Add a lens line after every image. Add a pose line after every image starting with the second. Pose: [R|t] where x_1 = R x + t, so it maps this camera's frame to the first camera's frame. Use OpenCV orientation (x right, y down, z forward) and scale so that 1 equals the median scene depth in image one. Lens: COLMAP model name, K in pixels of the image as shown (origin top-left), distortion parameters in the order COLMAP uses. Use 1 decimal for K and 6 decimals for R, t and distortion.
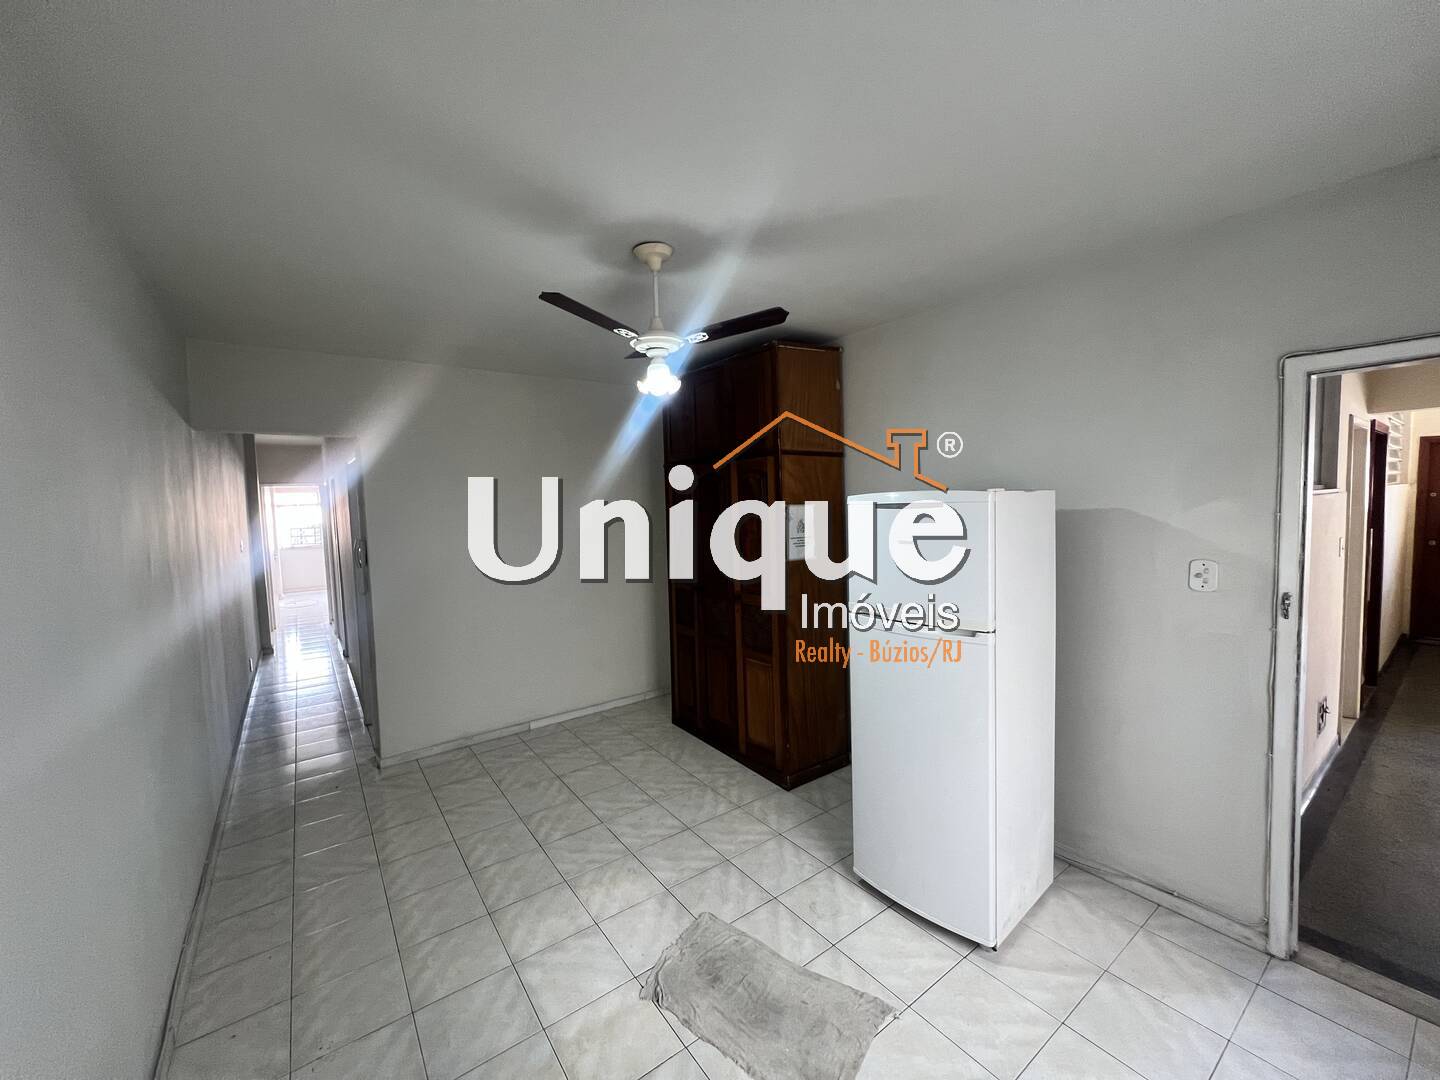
lens RADIAL K [[574.7, 0, 715.4], [0, 574.7, 540.3], [0, 0, 1]] dist [0.002064, 0.000718]
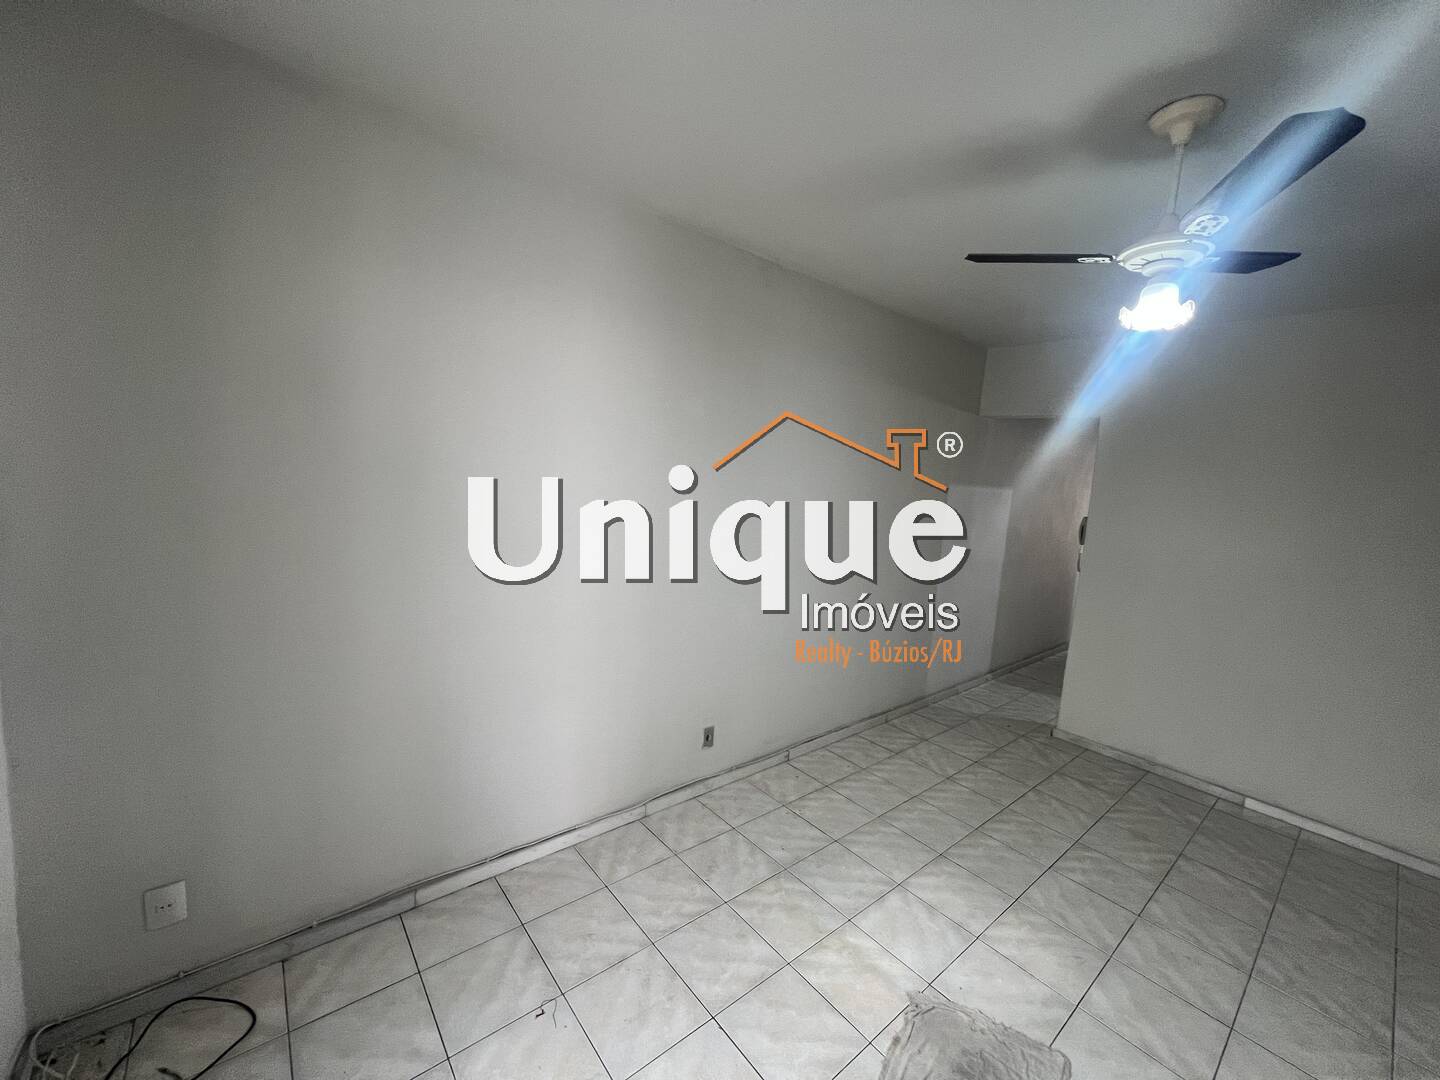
lens RADIAL K [[574.7, 0, 713.8], [0, 574.7, 536.2], [0, 0, 1]] dist [0.002064, 0.000718]
pose [[0.054874, 0.146790, -0.987645, 0.577258], [-0.139746, 0.980528, 0.137968, -0.024941], [0.988666, 0.130448, 0.074319, 0.436250]]
